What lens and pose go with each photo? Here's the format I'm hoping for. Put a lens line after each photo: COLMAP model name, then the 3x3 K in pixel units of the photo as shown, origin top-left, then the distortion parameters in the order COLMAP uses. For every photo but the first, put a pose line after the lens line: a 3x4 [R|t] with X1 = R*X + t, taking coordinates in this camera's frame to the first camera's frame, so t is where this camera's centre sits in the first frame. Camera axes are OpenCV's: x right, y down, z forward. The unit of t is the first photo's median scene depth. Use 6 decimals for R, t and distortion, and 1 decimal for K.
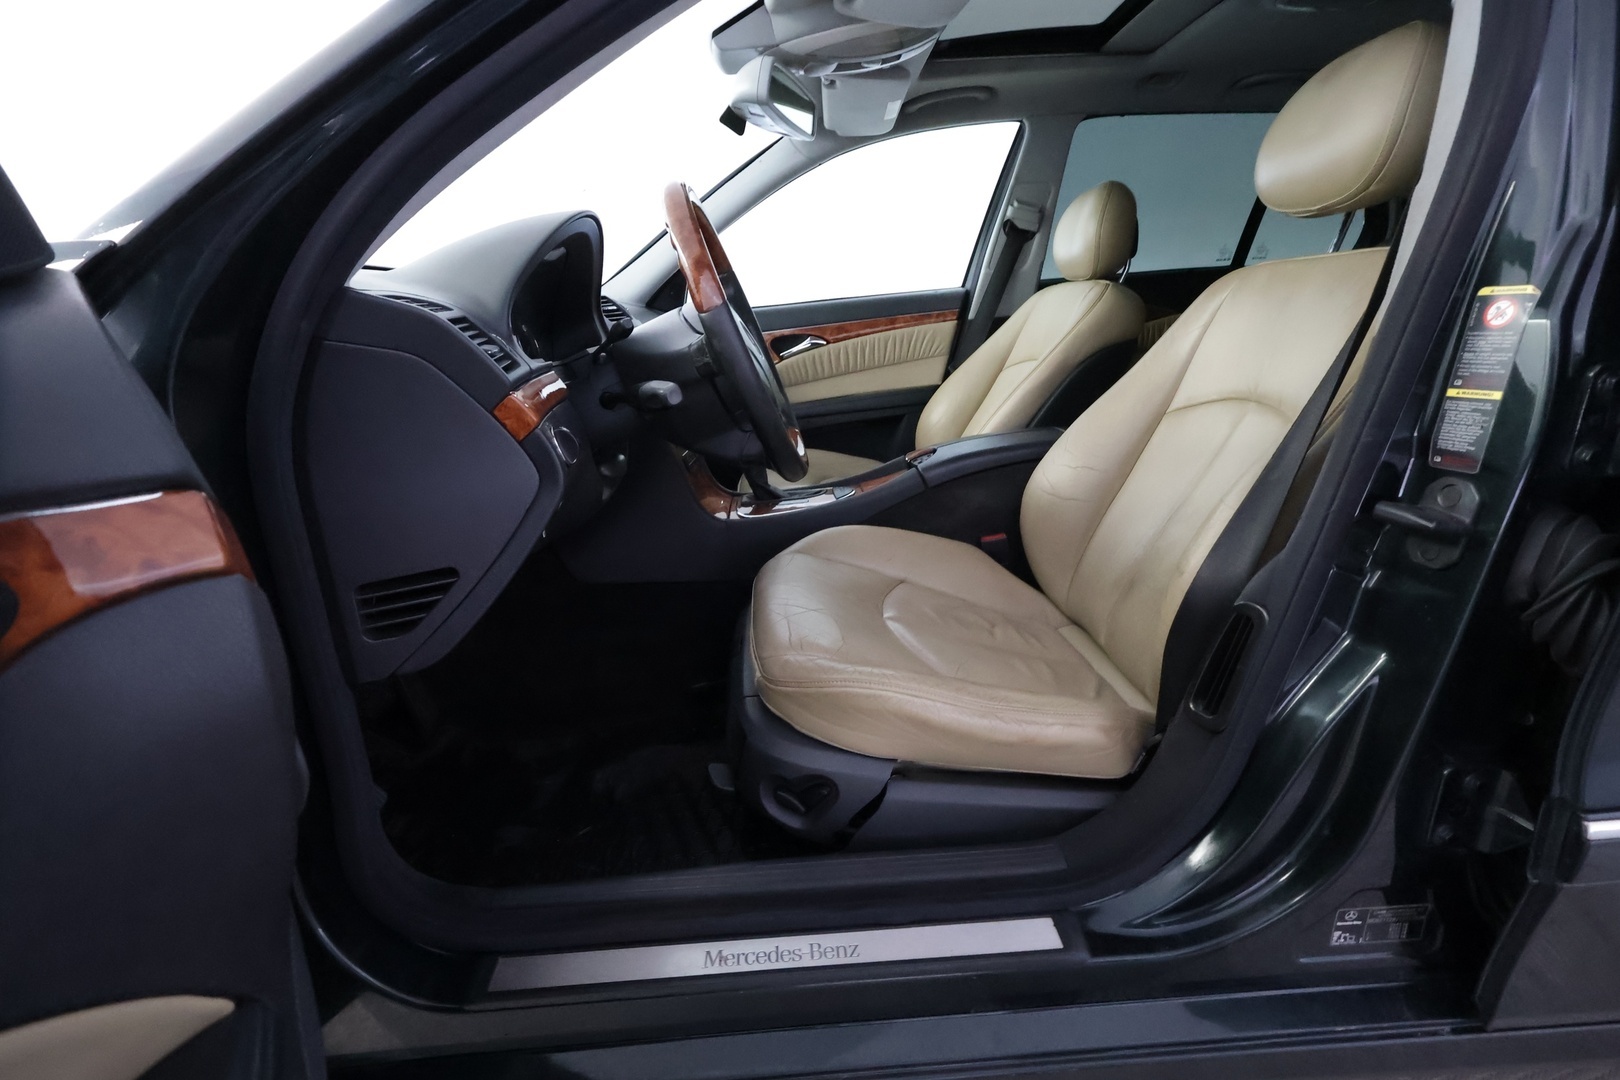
lens RADIAL K [[769.4, 0, 810.0], [0, 769.4, 540.0], [0, 0, 1]] dist [-0.000775, 0.000884]
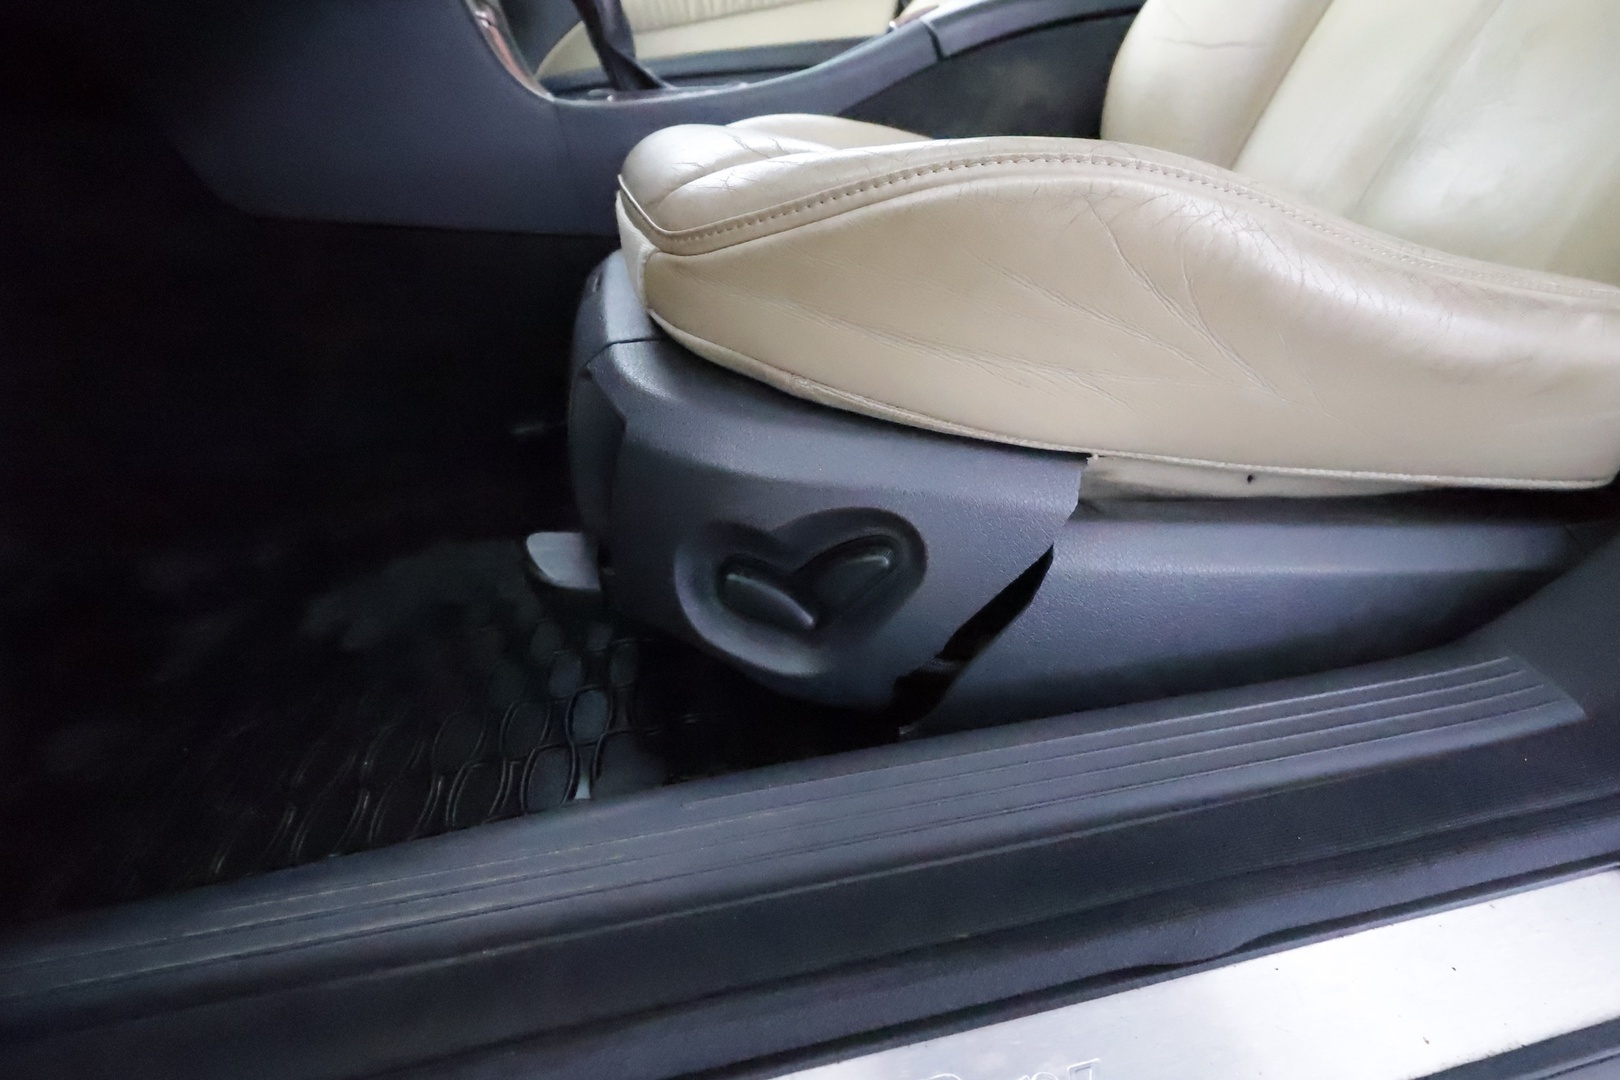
lens RADIAL K [[766.9, 0, 810.0], [0, 766.9, 540.0], [0, 0, 1]] dist [-0.004723, -0.000189]
pose [[0.986242, -0.052375, 0.156792, -0.060537], [0.023204, 0.982953, 0.182388, 0.252949], [-0.163671, -0.176241, 0.970645, 0.676928]]
